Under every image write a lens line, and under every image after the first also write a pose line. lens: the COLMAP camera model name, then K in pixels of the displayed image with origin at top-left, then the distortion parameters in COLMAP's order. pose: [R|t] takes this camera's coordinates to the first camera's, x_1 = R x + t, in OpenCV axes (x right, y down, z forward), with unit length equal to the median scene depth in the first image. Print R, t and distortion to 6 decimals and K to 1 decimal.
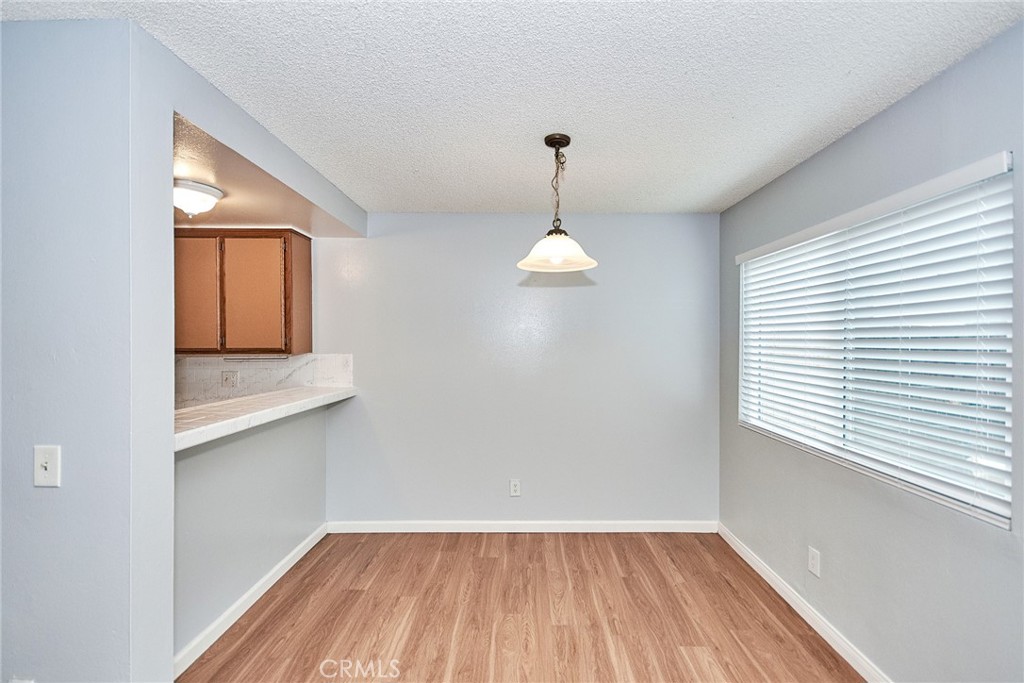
lens RADIAL K [[456.3, 0, 512.2], [0, 456.3, 342.5], [0, 0, 1]] dist [0.004978, -0.000661]
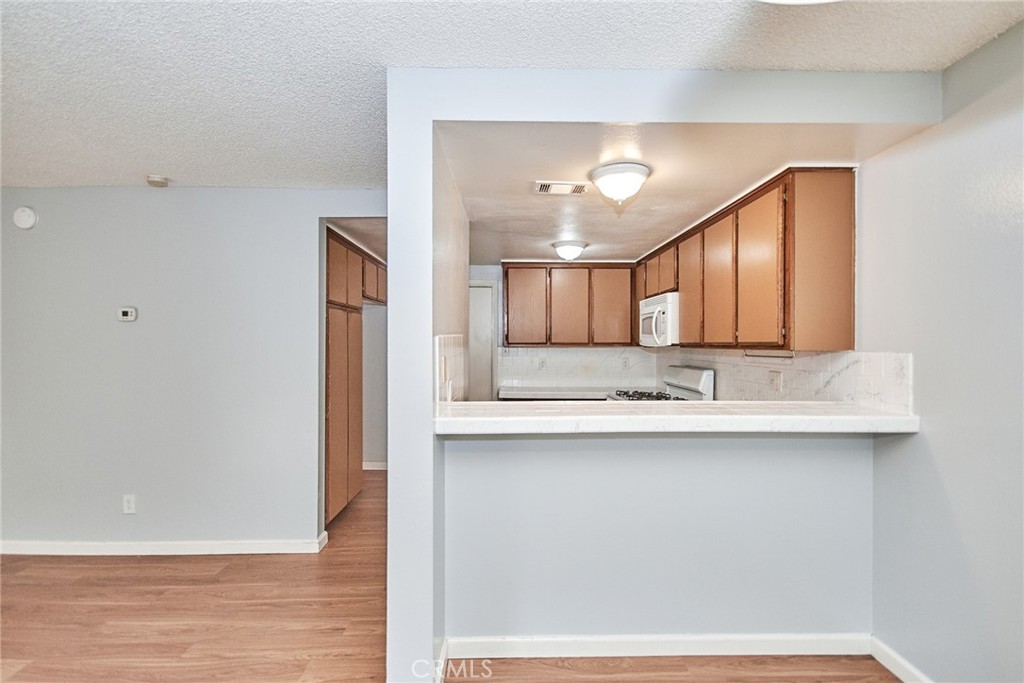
lens RADIAL K [[456.3, 0, 516.2], [0, 456.3, 343.4], [0, 0, 1]] dist [0.004978, -0.000661]
pose [[0.043566, 0.003603, -0.999044, 0.169182], [0.004642, 0.999982, 0.003808, 0.009094], [0.999040, -0.004804, 0.043548, 0.518267]]
